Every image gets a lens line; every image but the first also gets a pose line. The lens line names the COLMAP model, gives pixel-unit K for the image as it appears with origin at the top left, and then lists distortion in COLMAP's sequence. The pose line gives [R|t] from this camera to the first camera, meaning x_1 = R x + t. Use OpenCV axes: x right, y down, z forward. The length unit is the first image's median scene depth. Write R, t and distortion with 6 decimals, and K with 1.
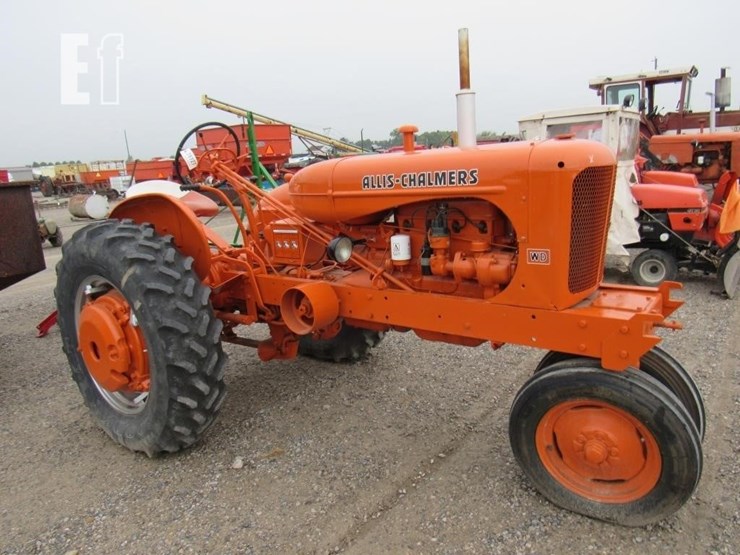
lens RADIAL K [[539.8, 0, 375.3], [0, 539.8, 266.5], [0, 0, 1]] dist [-0.010745, -0.000572]
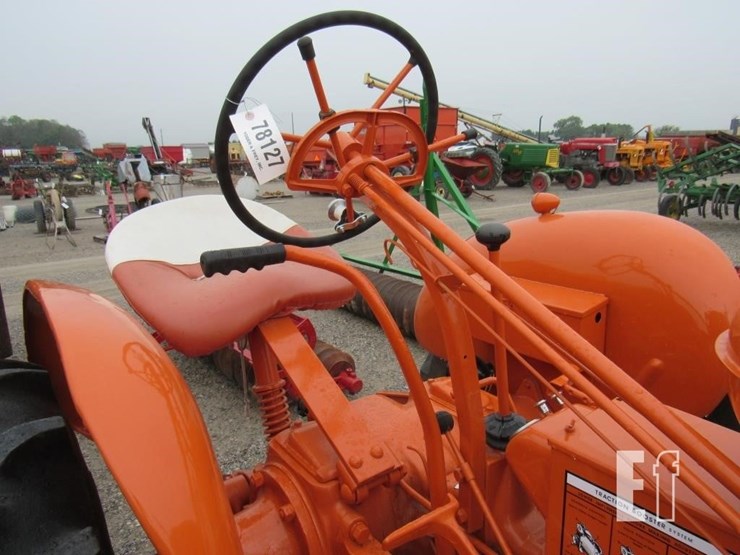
lens RADIAL K [[539.8, 0, 375.3], [0, 539.8, 266.5], [0, 0, 1]] dist [-0.010745, -0.000572]
pose [[0.960431, 0.100241, -0.259852, -0.247679], [-0.094785, 0.994935, 0.033477, -0.177345], [0.261892, -0.007522, 0.965068, 0.875939]]
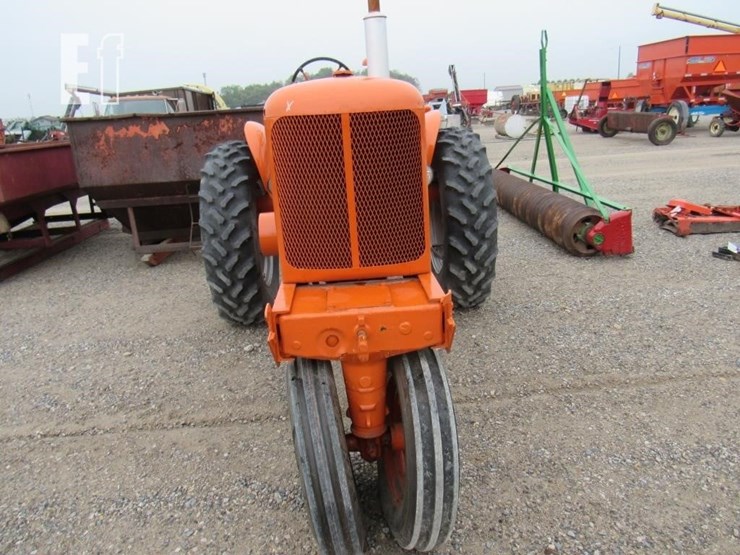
lens RADIAL K [[539.8, 0, 375.3], [0, 539.8, 266.5], [0, 0, 1]] dist [-0.010745, -0.000572]
pose [[0.661744, 0.236325, -0.711509, 0.796302], [-0.132901, 0.970967, 0.198898, -0.102930], [0.737856, -0.037059, 0.673940, 0.391314]]
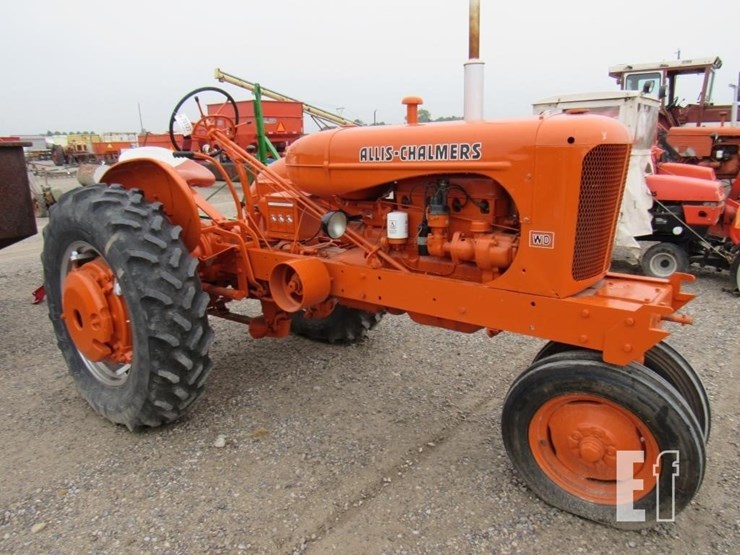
lens RADIAL K [[539.8, 0, 375.3], [0, 539.8, 266.5], [0, 0, 1]] dist [-0.010745, -0.000572]
pose [[0.998869, 0.045371, -0.014220, 0.023194], [-0.044927, 0.998536, 0.030116, 0.009756], [0.015565, -0.029443, 0.999445, 0.047592]]
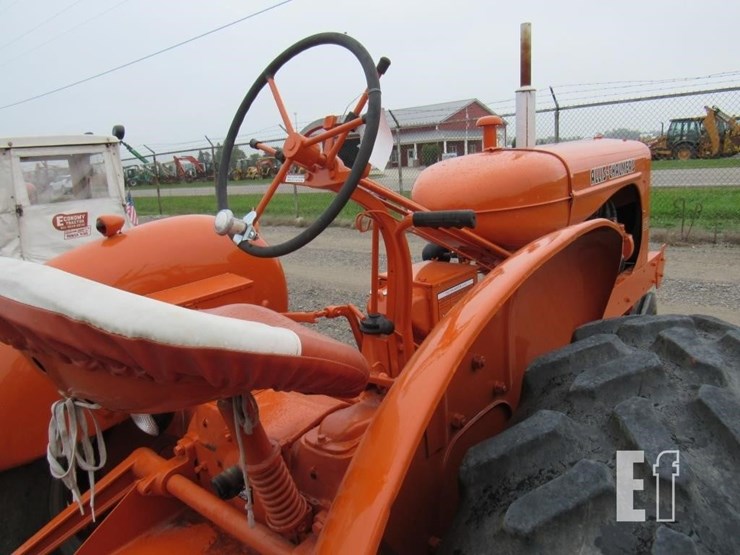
lens RADIAL K [[539.8, 0, 375.3], [0, 539.8, 266.5], [0, 0, 1]] dist [-0.010745, -0.000572]
pose [[0.029498, -0.139785, 0.989742, -0.779089], [0.270994, 0.954208, 0.126689, -0.198414], [-0.962129, 0.264477, 0.066028, 1.184161]]
